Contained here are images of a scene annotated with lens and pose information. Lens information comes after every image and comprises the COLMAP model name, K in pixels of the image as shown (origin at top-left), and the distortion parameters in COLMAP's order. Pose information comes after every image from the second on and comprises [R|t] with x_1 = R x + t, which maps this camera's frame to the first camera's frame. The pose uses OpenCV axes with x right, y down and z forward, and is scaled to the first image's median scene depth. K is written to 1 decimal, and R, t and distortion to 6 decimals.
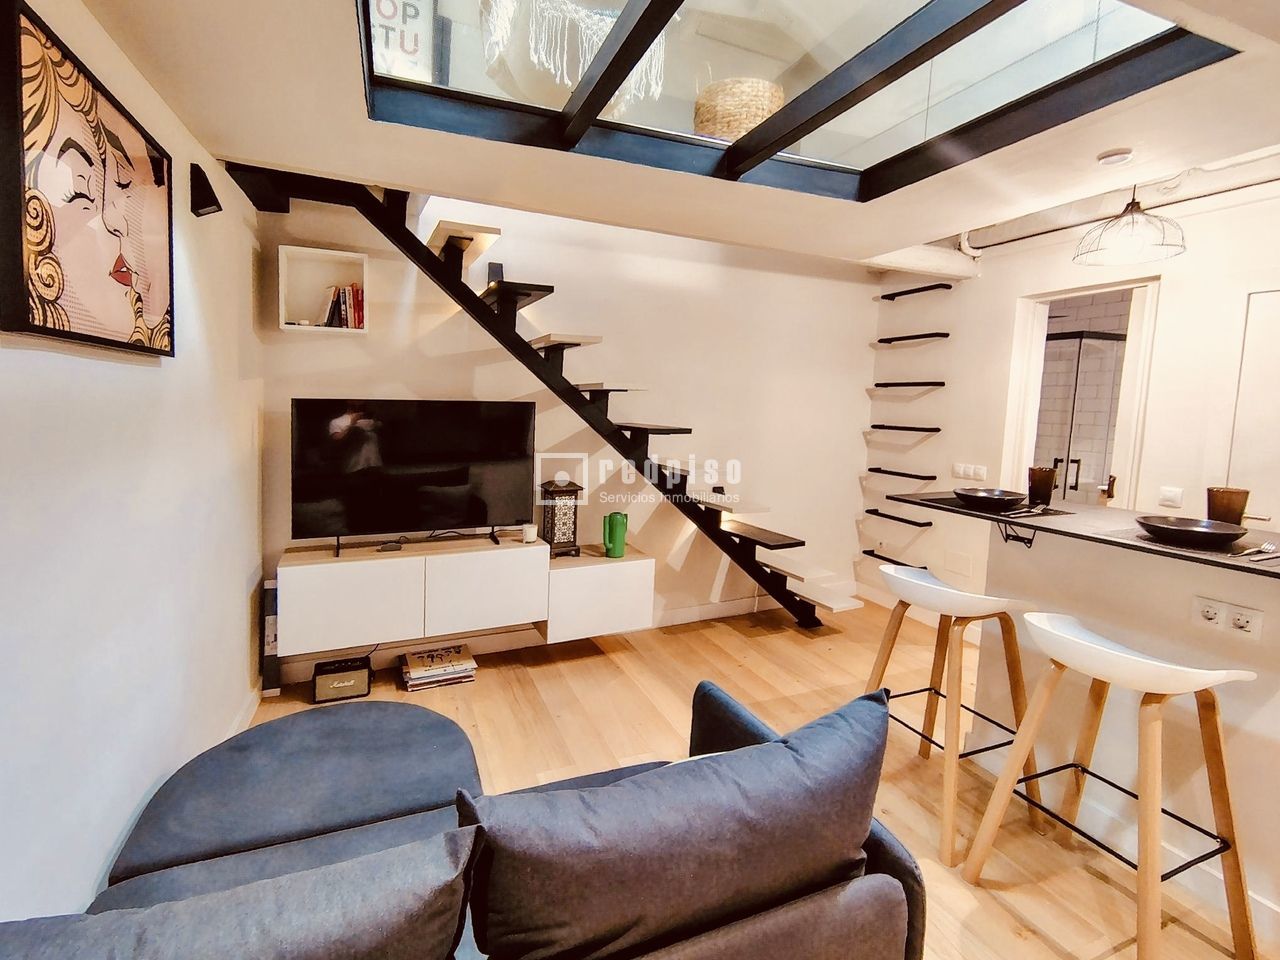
lens RADIAL K [[634.6, 0, 640.0], [0, 634.6, 480.0], [0, 0, 1]] dist [-0.005409, -0.000466]
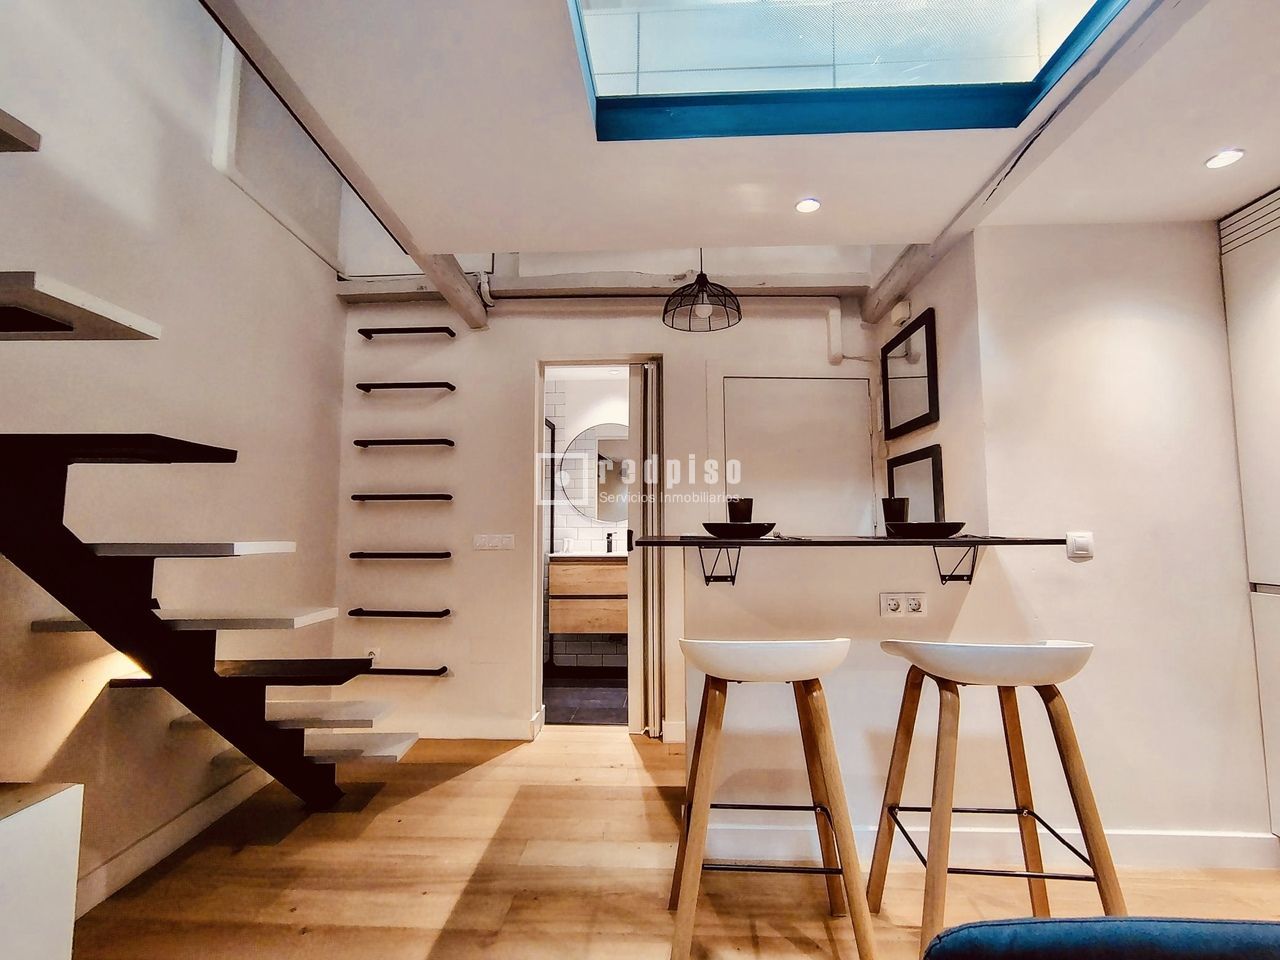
lens RADIAL K [[562.3, 0, 640.0], [0, 562.3, 480.0], [0, 0, 1]] dist [-0.001958, -0.000179]
pose [[0.430103, 0.027683, 0.902355, -0.130795], [0.124498, 0.988161, -0.089657, 0.010370], [-0.894154, 0.150903, 0.421564, 0.489854]]
